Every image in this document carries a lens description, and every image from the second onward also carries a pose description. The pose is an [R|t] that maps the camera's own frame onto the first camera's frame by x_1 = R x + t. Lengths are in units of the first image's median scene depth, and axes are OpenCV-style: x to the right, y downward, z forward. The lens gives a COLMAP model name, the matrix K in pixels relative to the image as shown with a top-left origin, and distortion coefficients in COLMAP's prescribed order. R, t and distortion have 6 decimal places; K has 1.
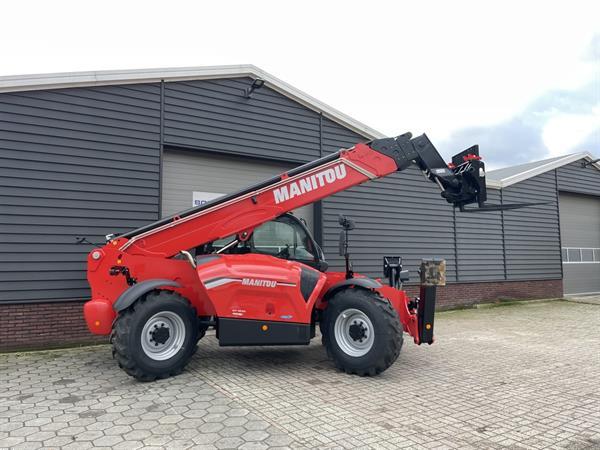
lens RADIAL K [[452.4, 0, 304.8], [0, 452.4, 219.9], [0, 0, 1]] dist [0.079768, -0.110378]
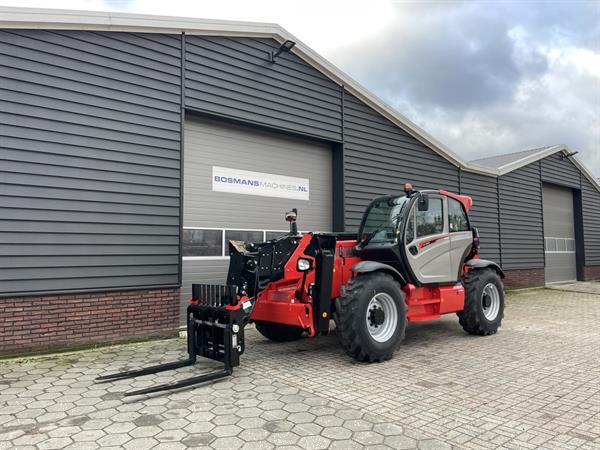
lens RADIAL K [[452.4, 0, 303.3], [0, 452.4, 219.4], [0, 0, 1]] dist [0.079768, -0.110378]
pose [[0.989454, 0.013839, 0.144186, -0.269249], [-0.016213, 0.999751, 0.015303, 0.031452], [-0.143938, -0.017479, 0.989432, 0.158448]]
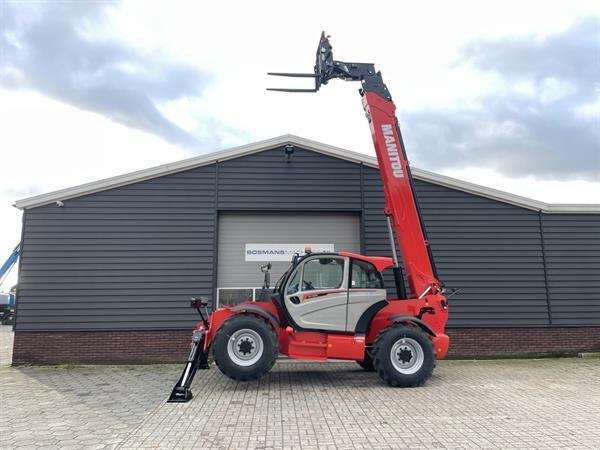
lens RADIAL K [[452.4, 0, 301.1], [0, 452.4, 221.9], [0, 0, 1]] dist [0.079768, -0.110378]
pose [[0.876919, -0.079441, -0.474027, 0.647859], [0.044041, 0.995378, -0.085339, -0.013352], [0.478616, 0.053958, 0.876365, -0.018433]]
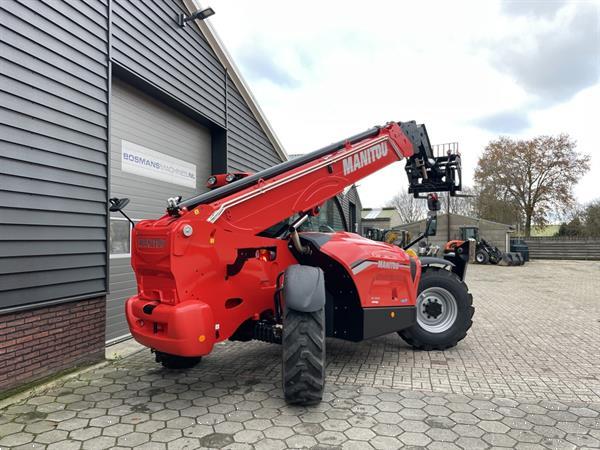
lens RADIAL K [[454.7, 0, 303.8], [0, 454.7, 224.1], [0, 0, 1]] dist [0.024538, -0.020422]
pose [[0.709159, 0.027642, 0.704506, -0.722441], [-0.062987, 0.997720, 0.024256, 0.041089], [-0.702229, -0.061576, 0.709283, 0.422703]]
